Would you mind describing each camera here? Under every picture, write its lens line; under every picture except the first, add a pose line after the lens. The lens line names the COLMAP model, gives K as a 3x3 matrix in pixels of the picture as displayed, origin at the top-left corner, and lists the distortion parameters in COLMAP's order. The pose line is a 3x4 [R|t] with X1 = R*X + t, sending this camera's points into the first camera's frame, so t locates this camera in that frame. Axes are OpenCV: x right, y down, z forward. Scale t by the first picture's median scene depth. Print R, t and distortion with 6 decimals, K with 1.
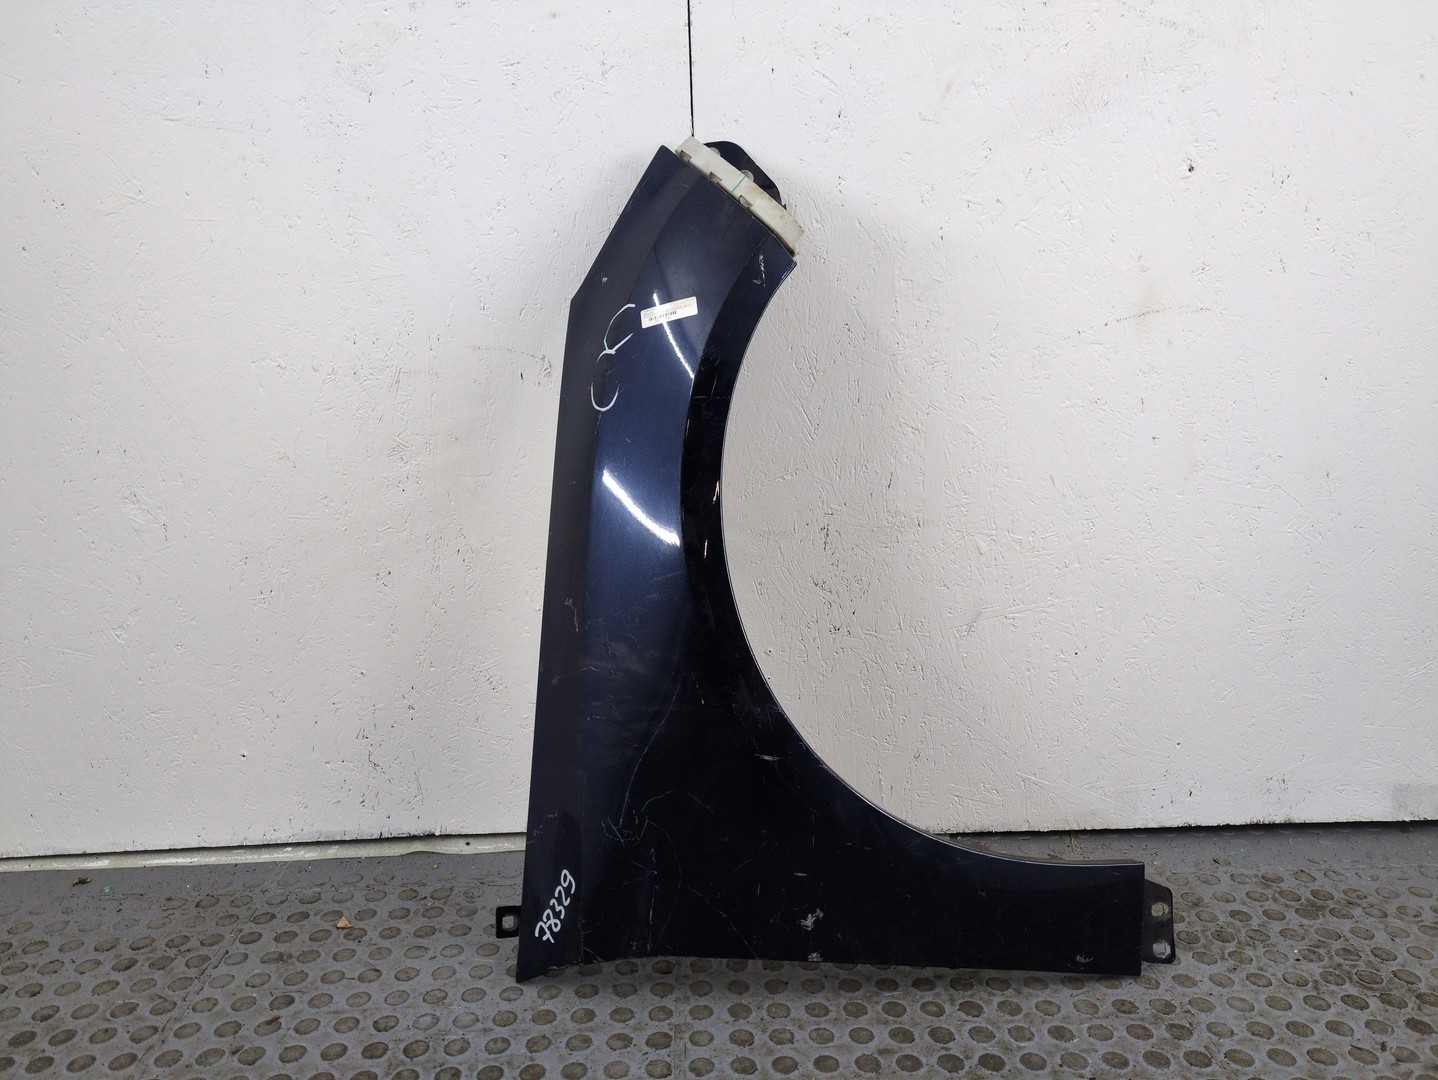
lens RADIAL K [[1054.3, 0, 725.4], [0, 1054.3, 571.3], [0, 0, 1]] dist [0.044250, -0.030506]
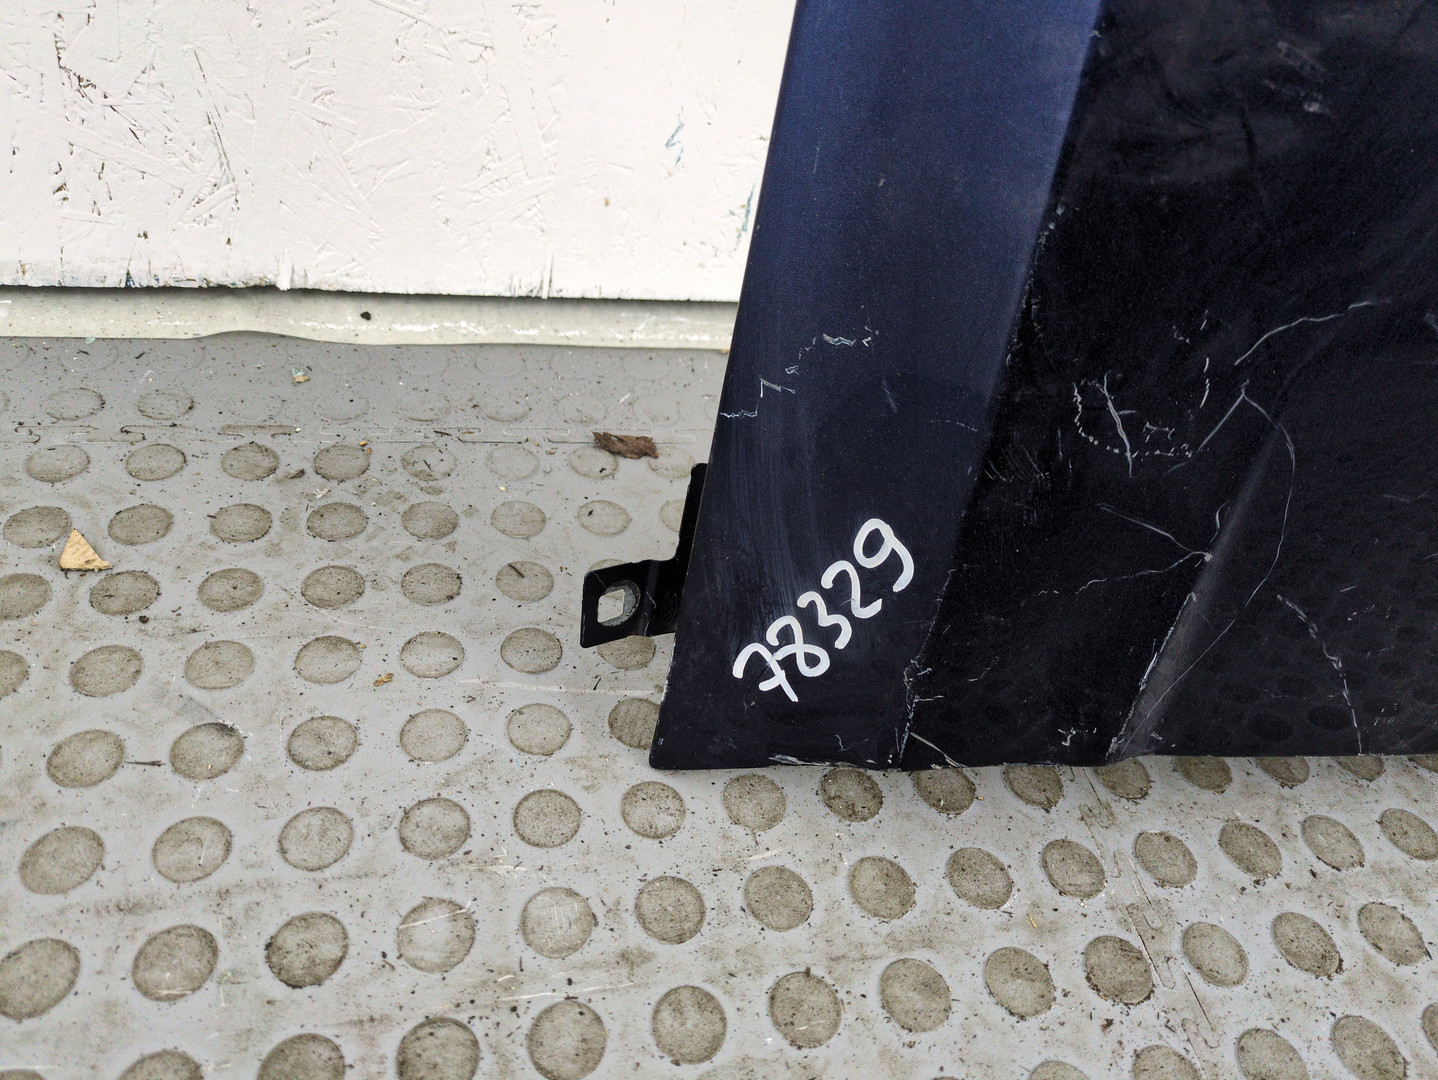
lens RADIAL K [[1090.9, 0, 707.8], [0, 1090.9, 545.6], [0, 0, 1]] dist [0.028216, -0.014365]
pose [[0.973741, 0.007230, 0.227544, -0.251076], [-0.122875, 0.858101, 0.498562, 0.127964], [-0.191652, -0.513430, 0.836457, 0.689756]]
